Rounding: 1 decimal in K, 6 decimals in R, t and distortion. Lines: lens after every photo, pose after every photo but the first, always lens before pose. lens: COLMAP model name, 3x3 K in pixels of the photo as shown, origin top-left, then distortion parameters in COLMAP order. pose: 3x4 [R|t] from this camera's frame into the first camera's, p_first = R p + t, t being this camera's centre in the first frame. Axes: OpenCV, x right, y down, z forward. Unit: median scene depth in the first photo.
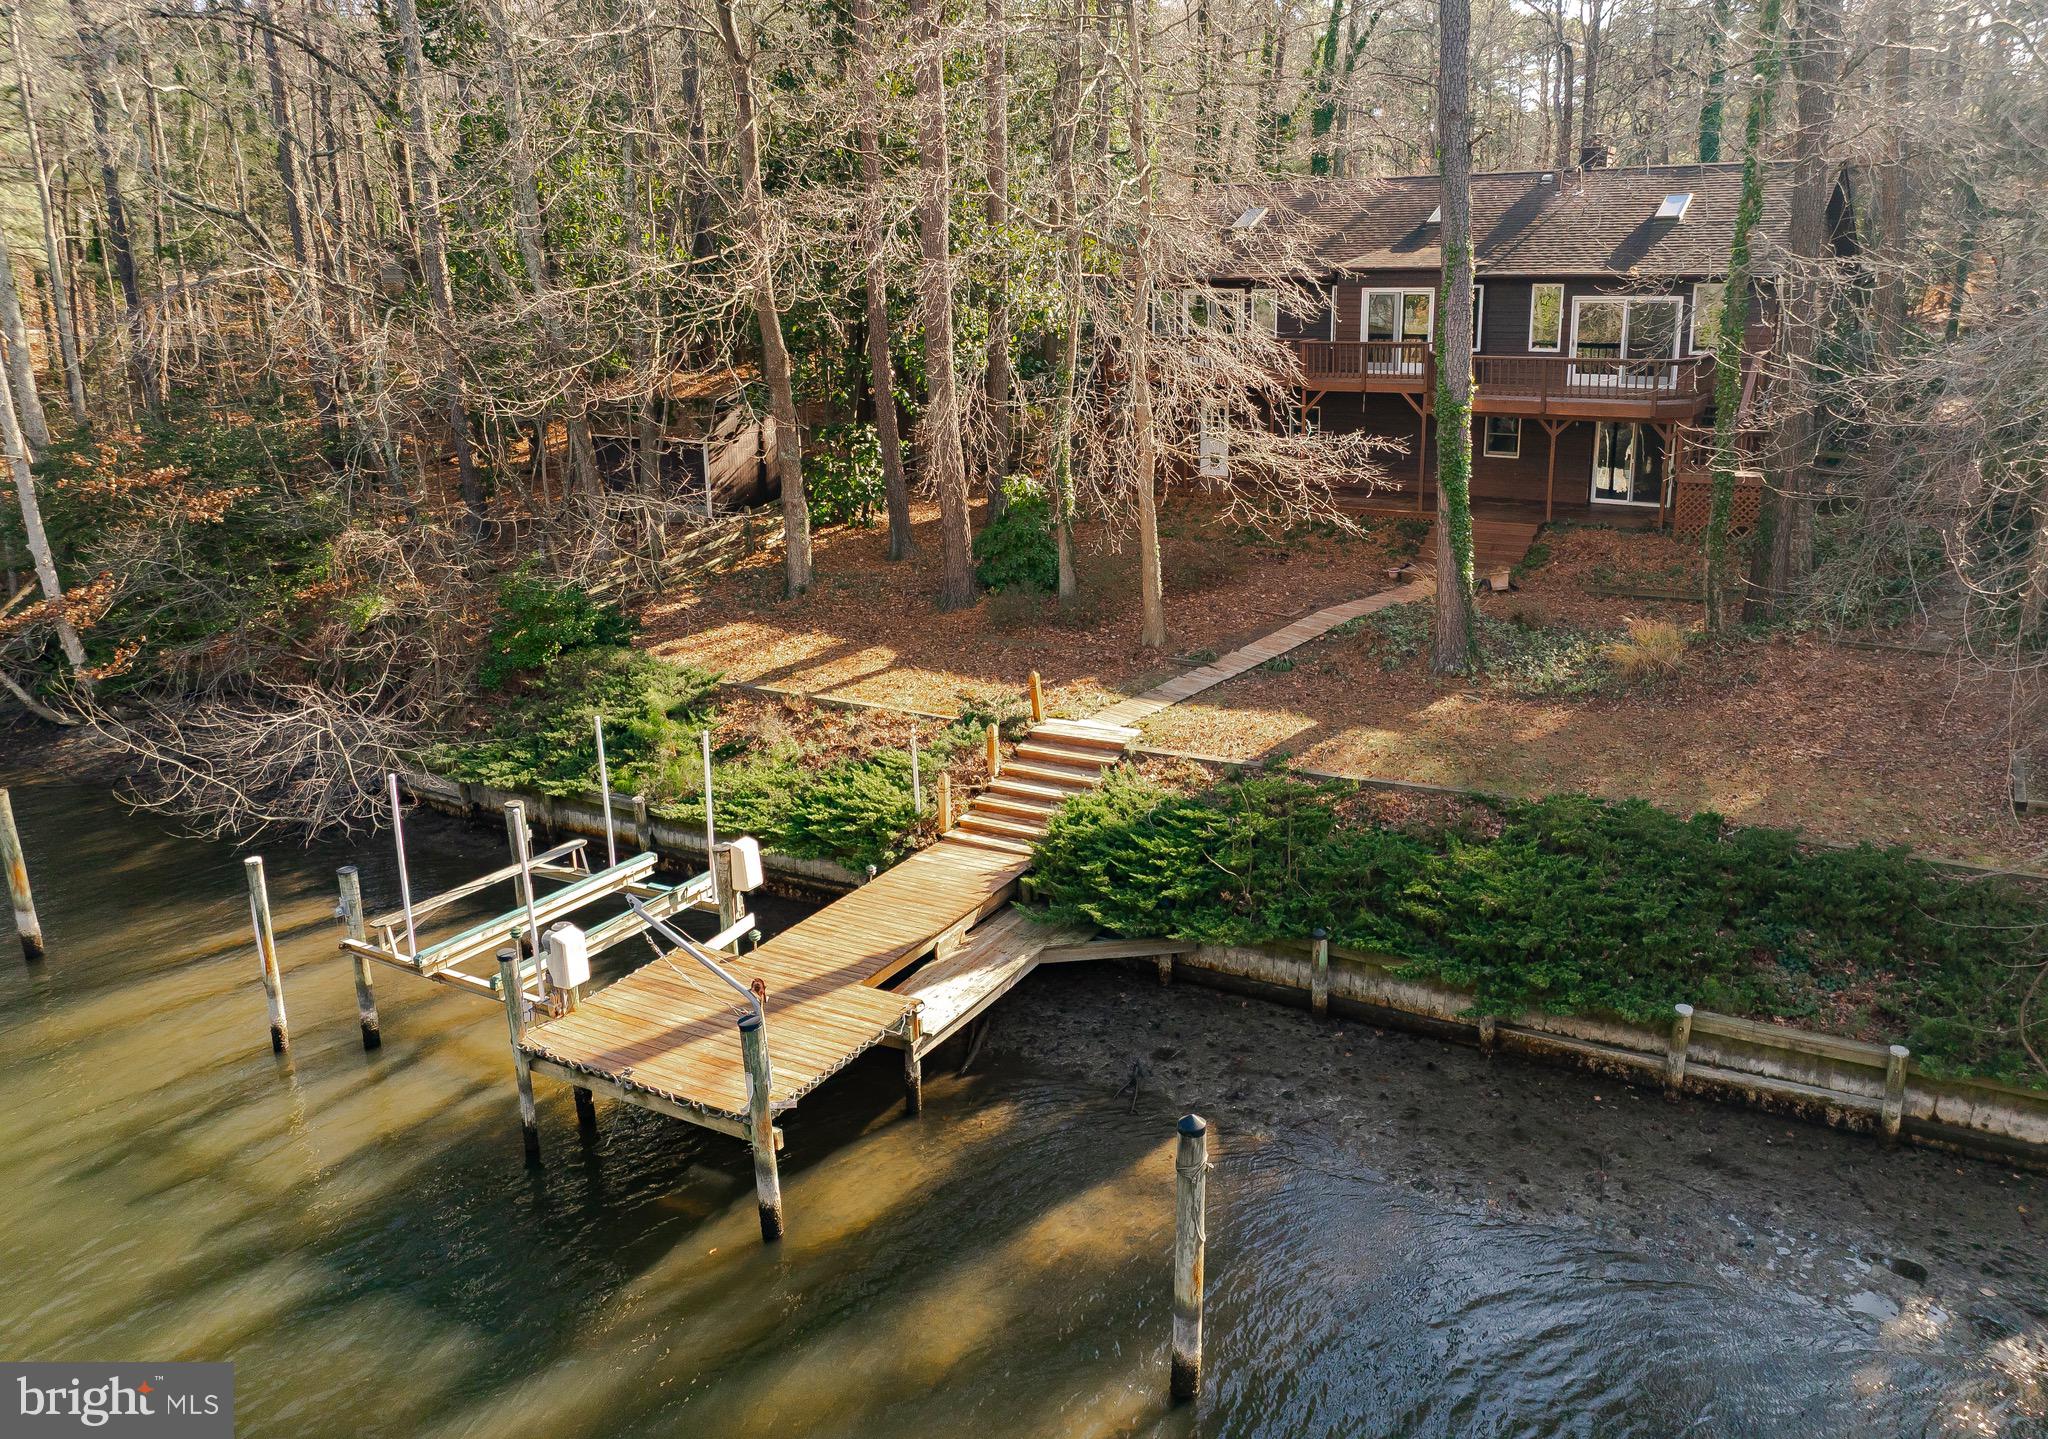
lens RADIAL K [[1486.8, 0, 1024.0], [0, 1486.8, 719.5], [0, 0, 1]] dist [-0.002787, 0.001790]
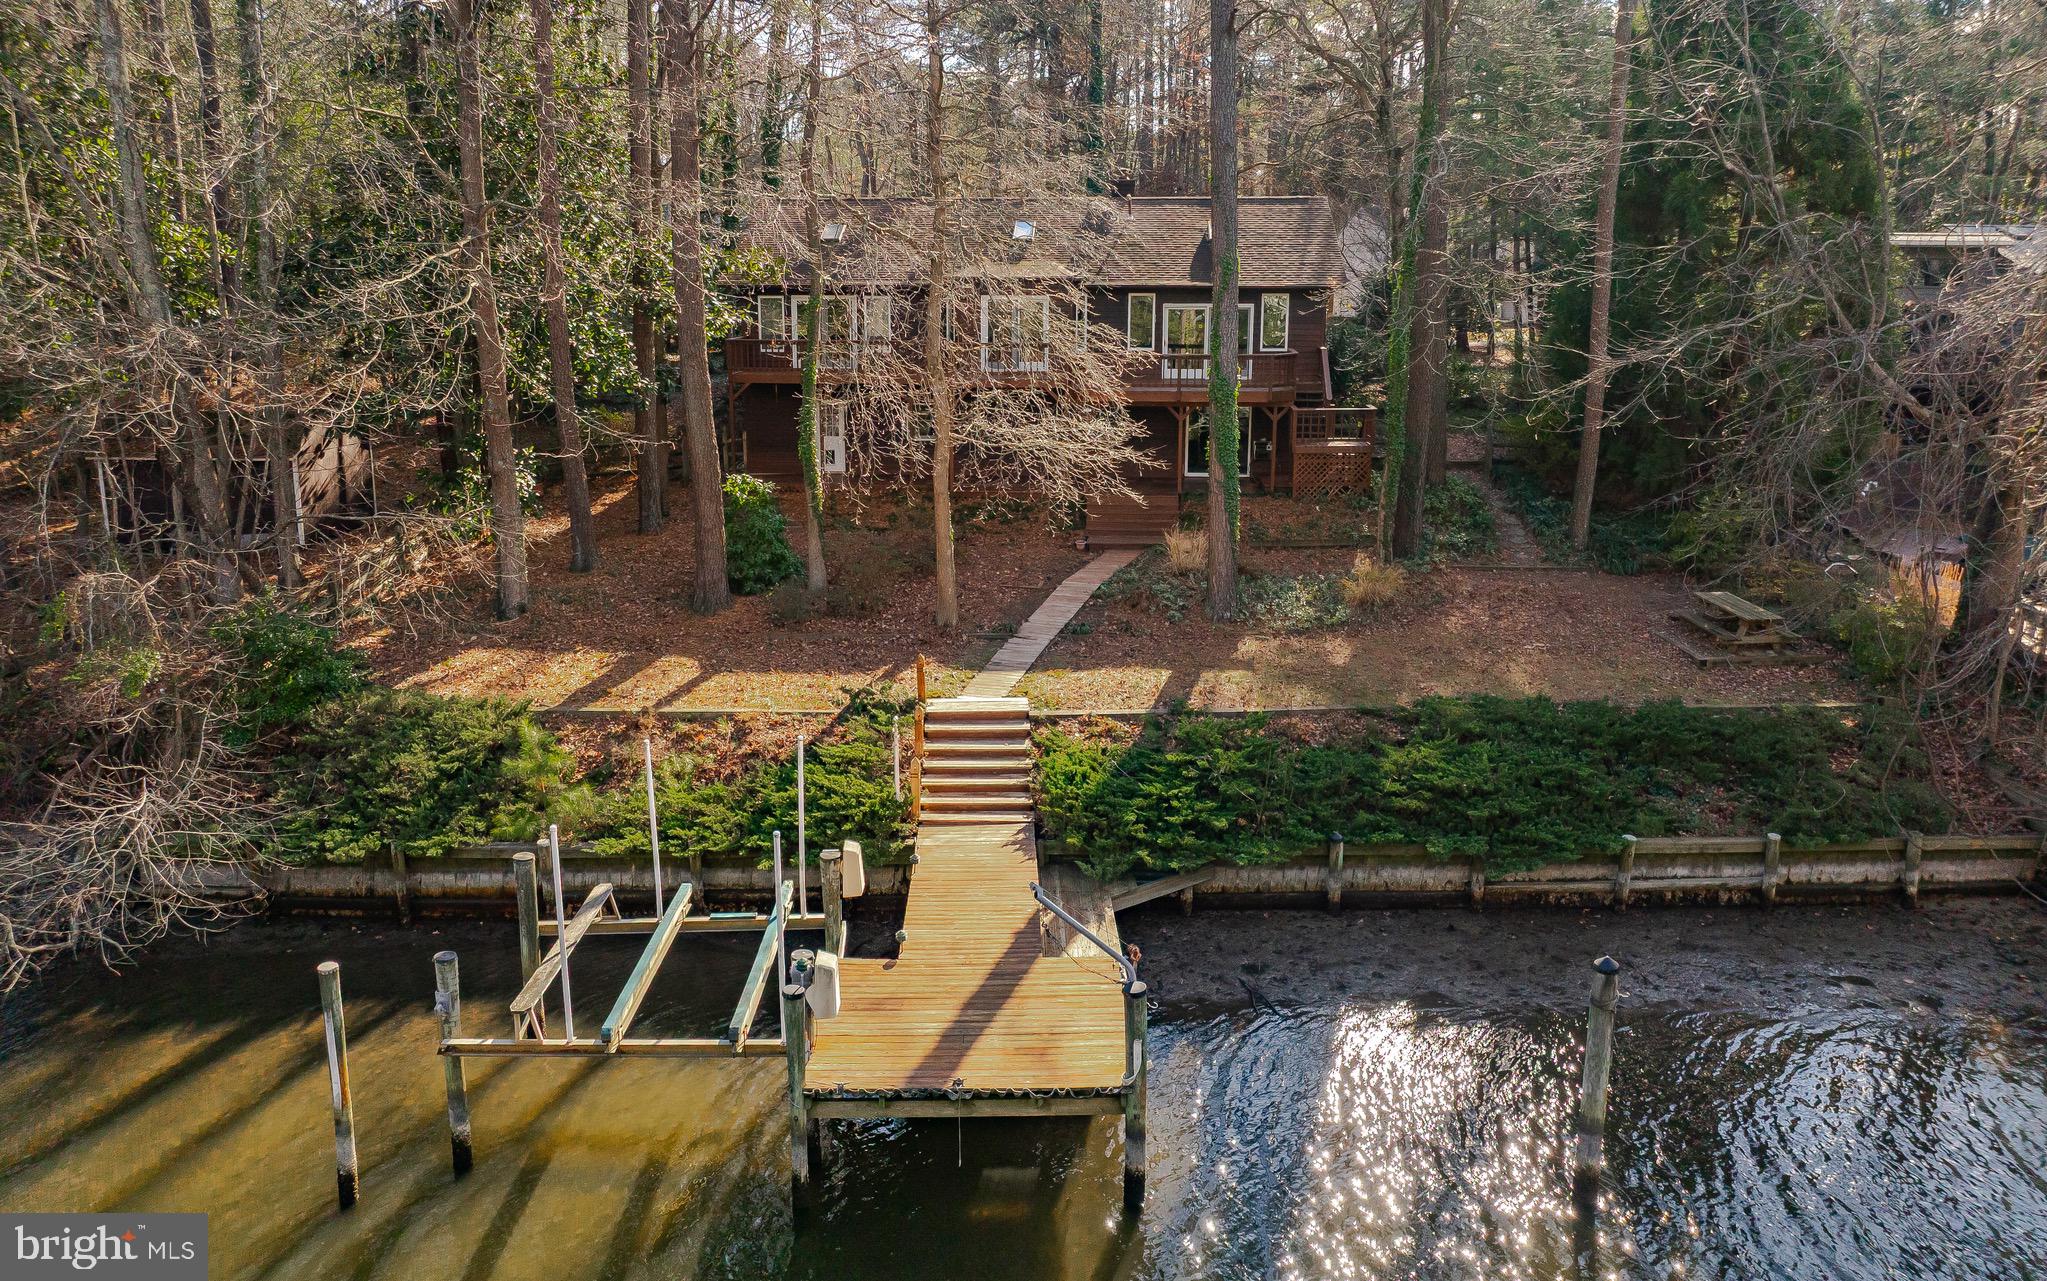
lens RADIAL K [[1434.8, 0, 1023.5], [0, 1434.8, 640.5], [0, 0, 1]] dist [-0.011181, -0.002388]
pose [[0.871836, -0.102429, 0.478967, -0.498002], [0.127409, 0.991652, -0.019846, -0.016123], [-0.472936, 0.078327, 0.877608, 0.115046]]
